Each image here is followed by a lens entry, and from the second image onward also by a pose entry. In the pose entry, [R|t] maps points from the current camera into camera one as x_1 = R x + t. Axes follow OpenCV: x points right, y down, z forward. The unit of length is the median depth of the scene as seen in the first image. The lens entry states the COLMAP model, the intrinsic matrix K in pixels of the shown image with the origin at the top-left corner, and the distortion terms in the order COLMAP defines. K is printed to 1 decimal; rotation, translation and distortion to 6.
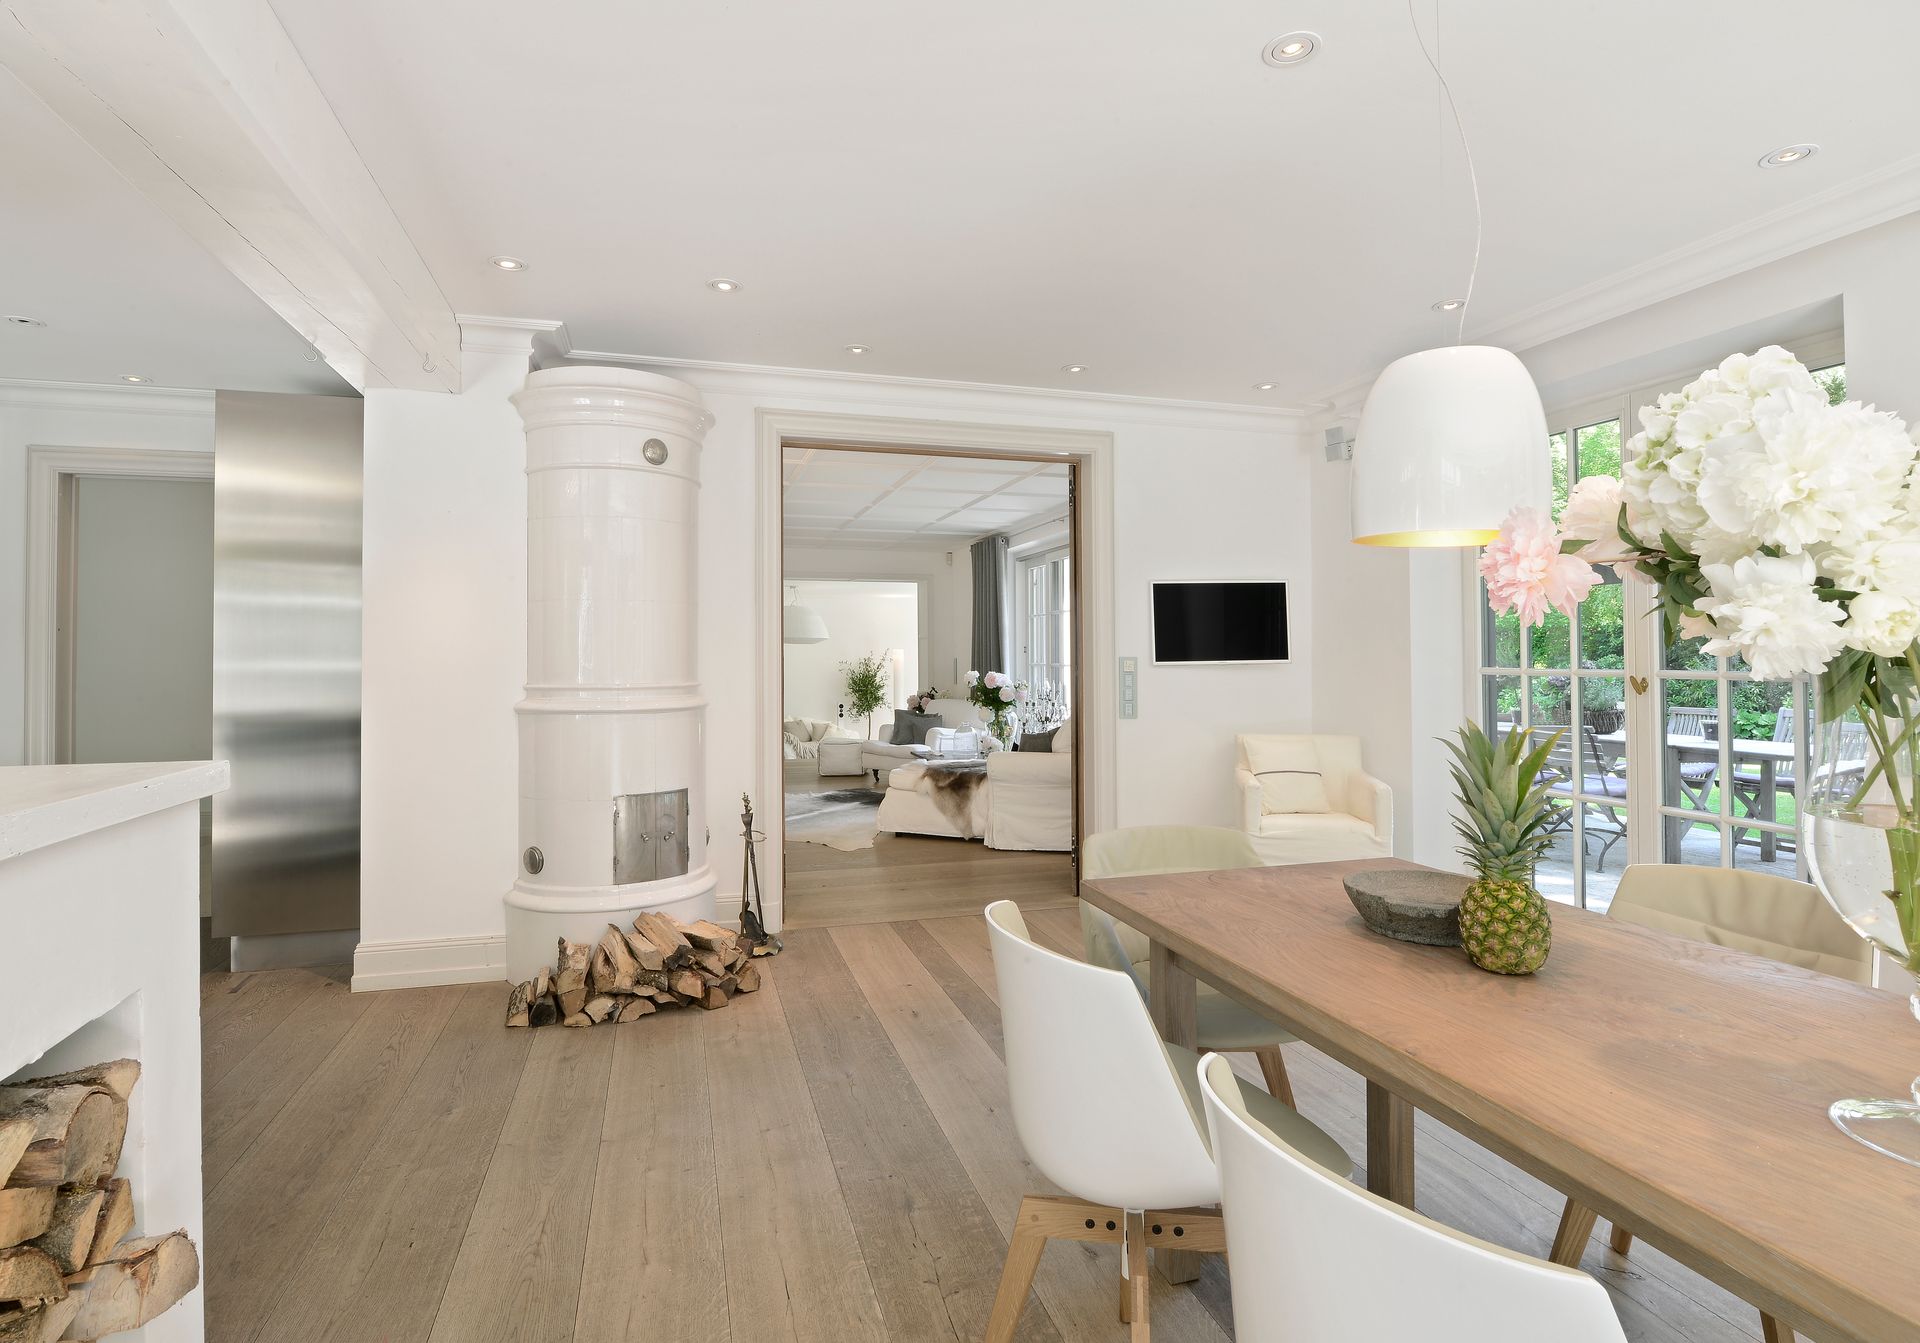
lens RADIAL K [[945.1, 0, 941.0], [0, 945.1, 639.7], [0, 0, 1]] dist [-0.024320, -0.000925]
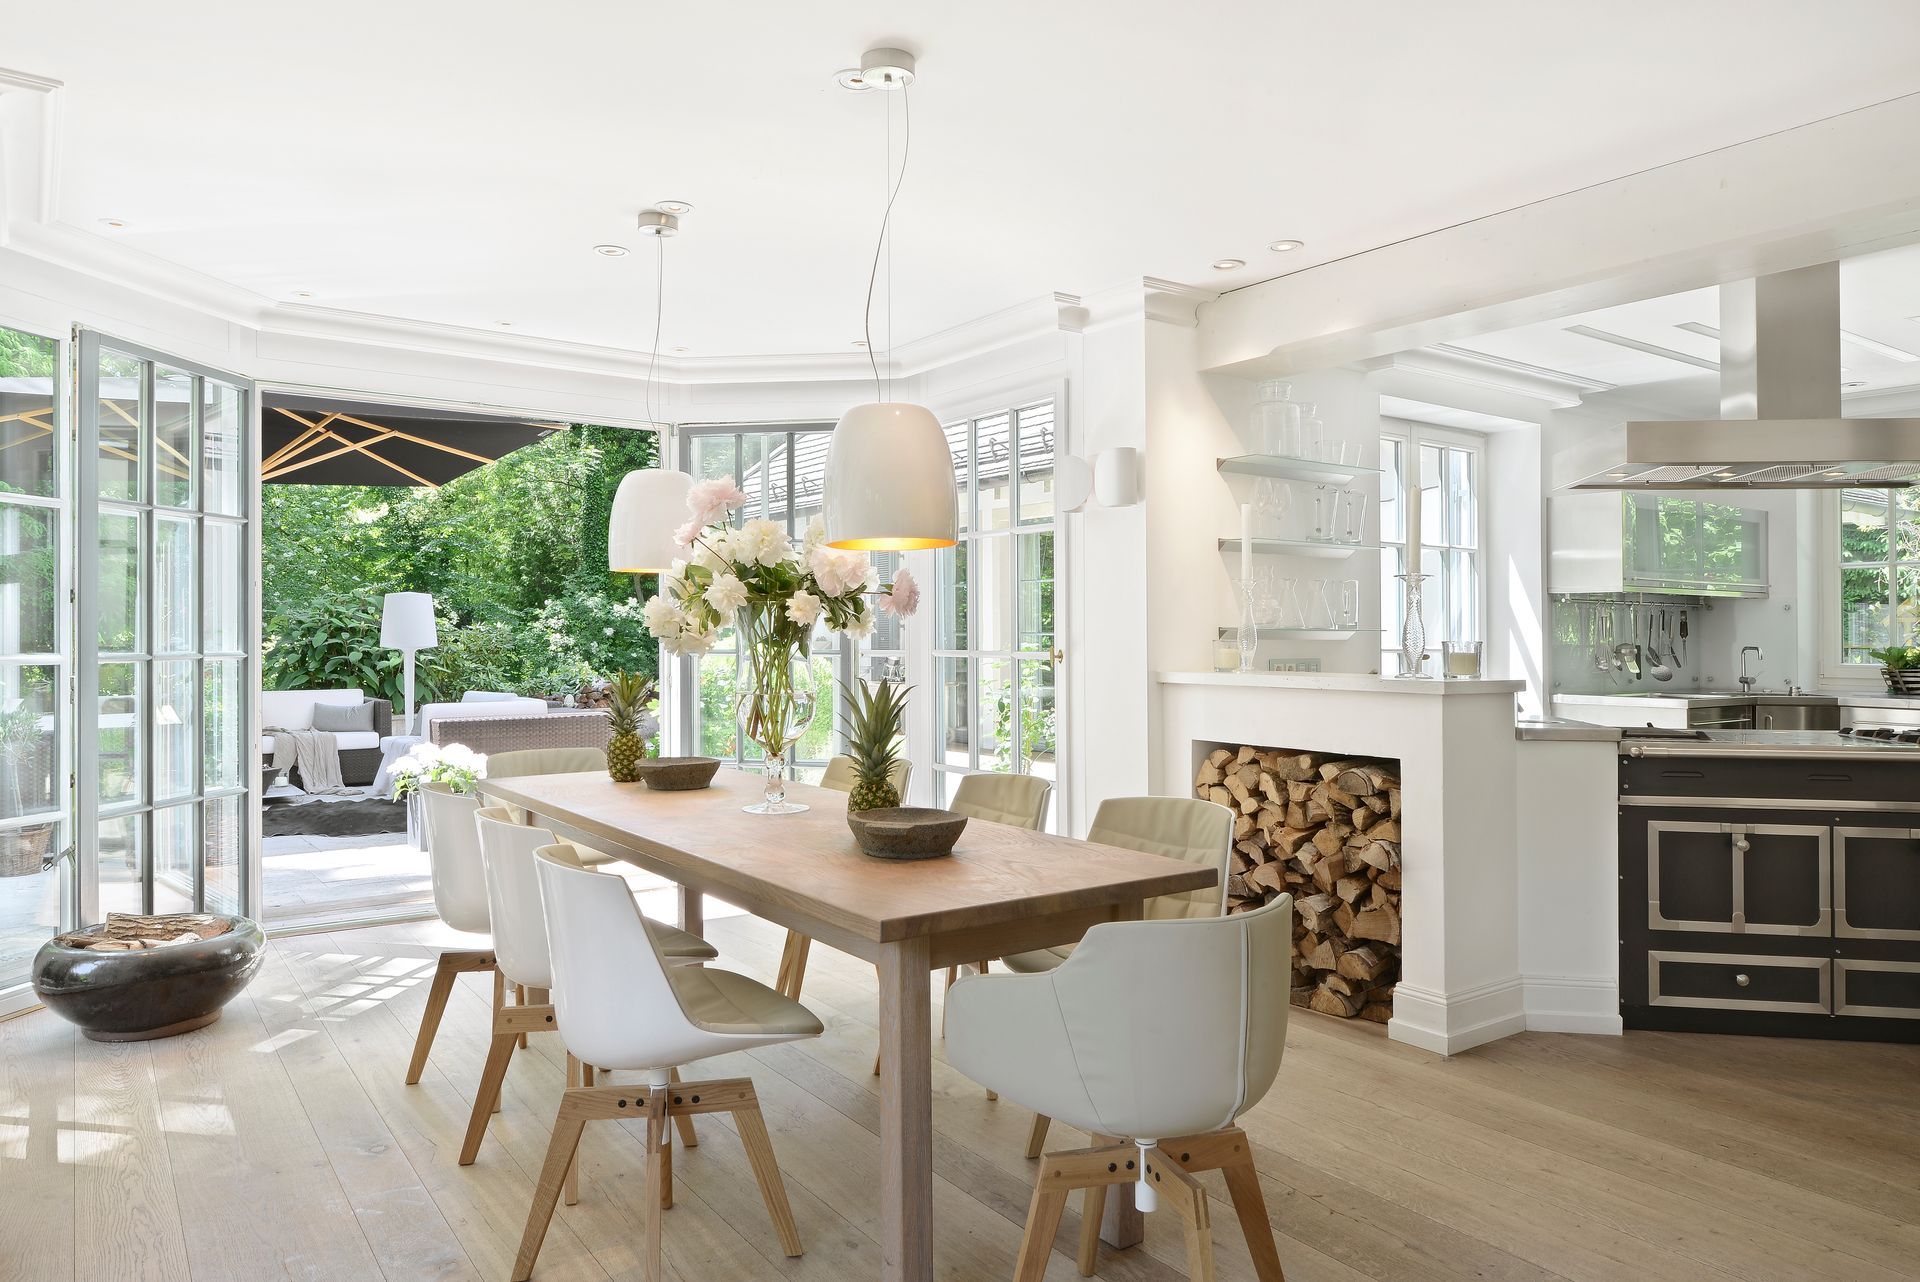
lens RADIAL K [[1228.3, 0, 960.4], [0, 1228.3, 633.4], [0, 0, 1]] dist [-0.006233, -0.000943]
pose [[-0.942811, -0.000993, -0.333325, 0.413422], [0.004847, 0.999849, -0.016688, 0.017140], [0.333291, -0.017349, -0.942664, 1.054654]]
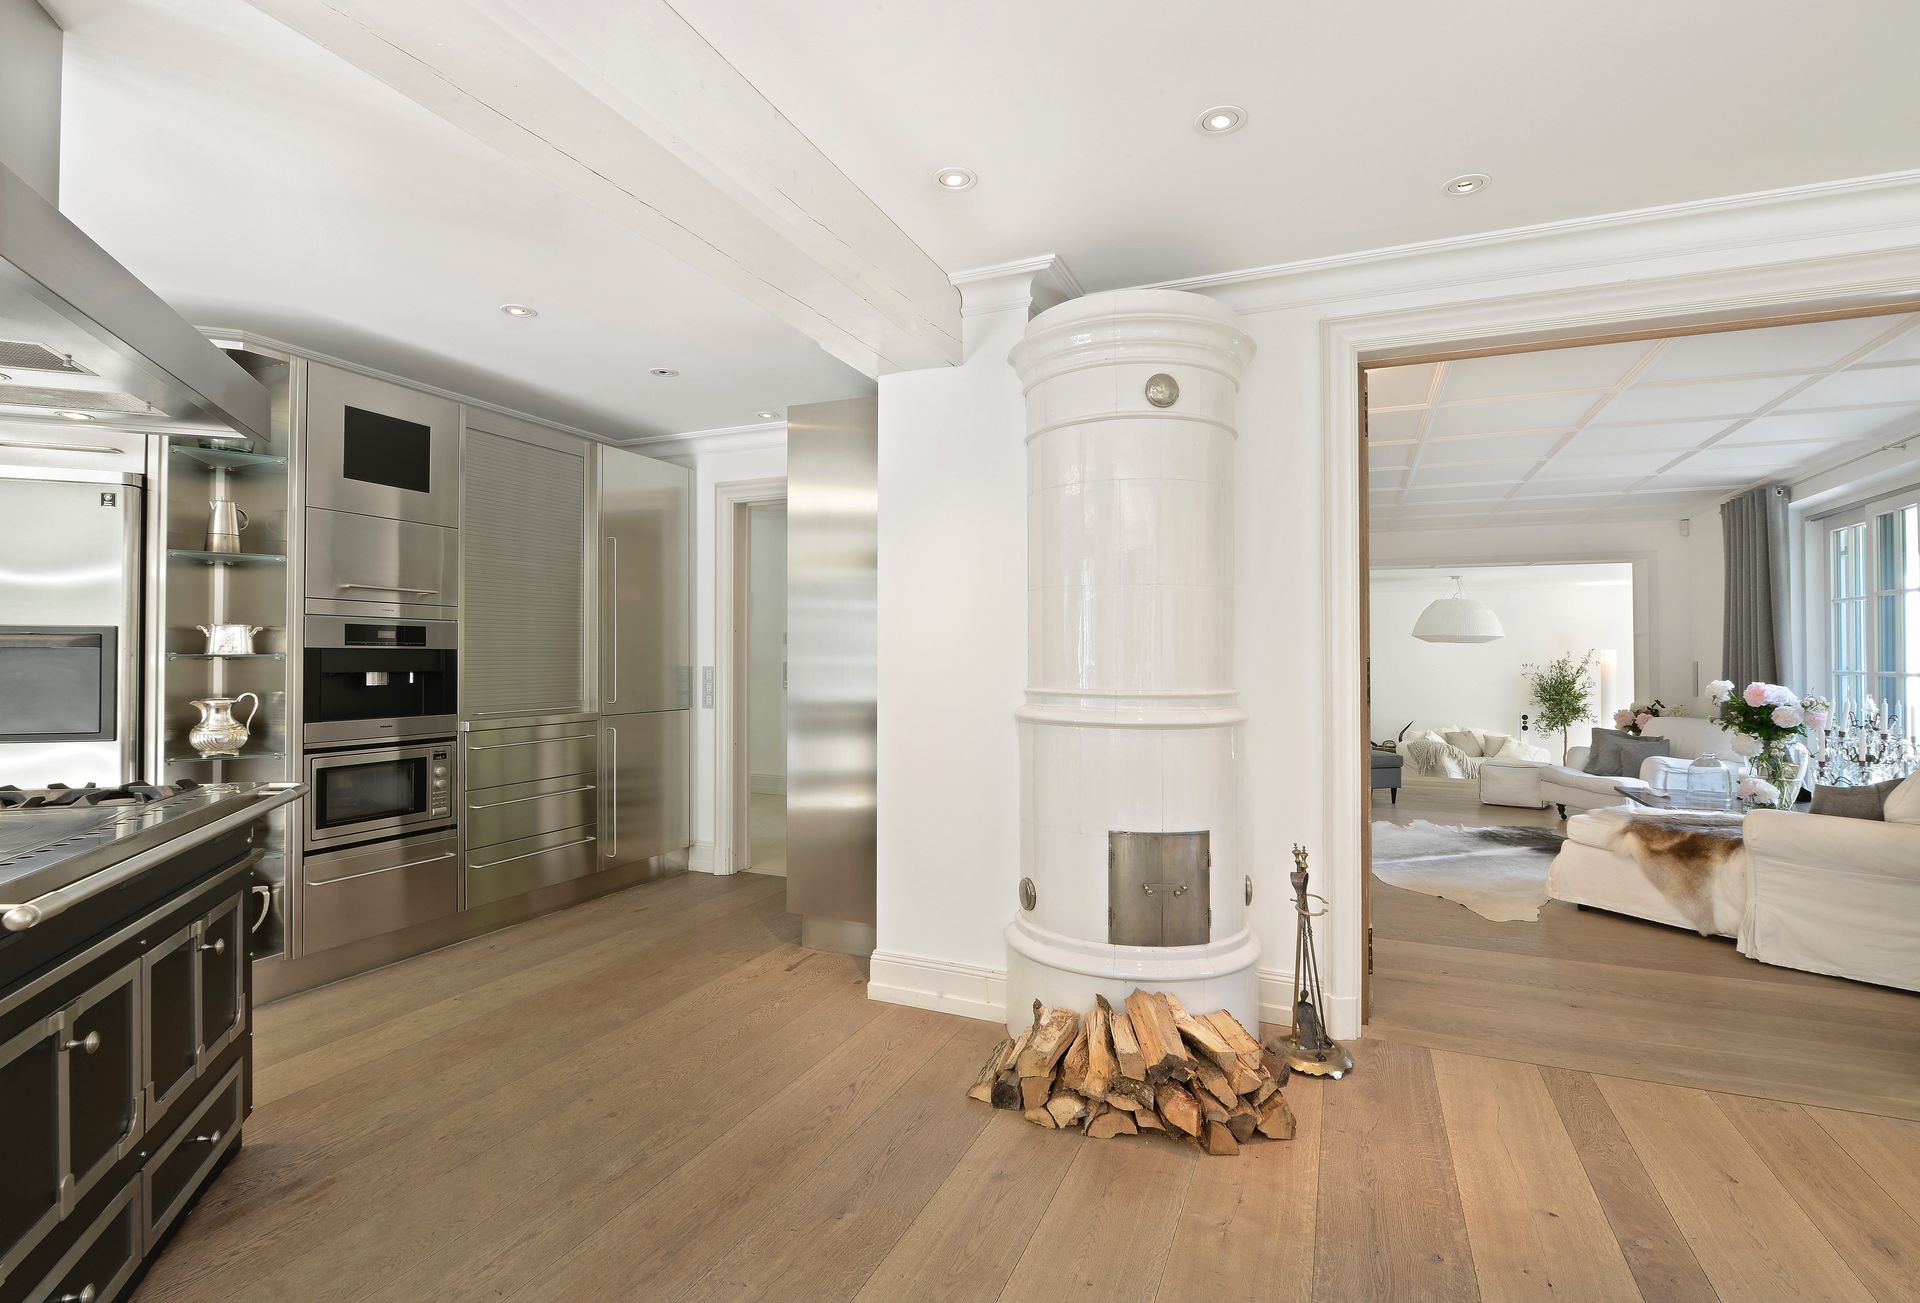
lens RADIAL K [[885.7, 0, 961.0], [0, 885.7, 642.0], [0, 0, 1]] dist [-0.014061, -0.000684]
pose [[0.770596, -0.001639, -0.637321, 0.027775], [0.003209, 0.999994, 0.001308, 0.004168], [0.637315, -0.003053, 0.770597, 0.307318]]
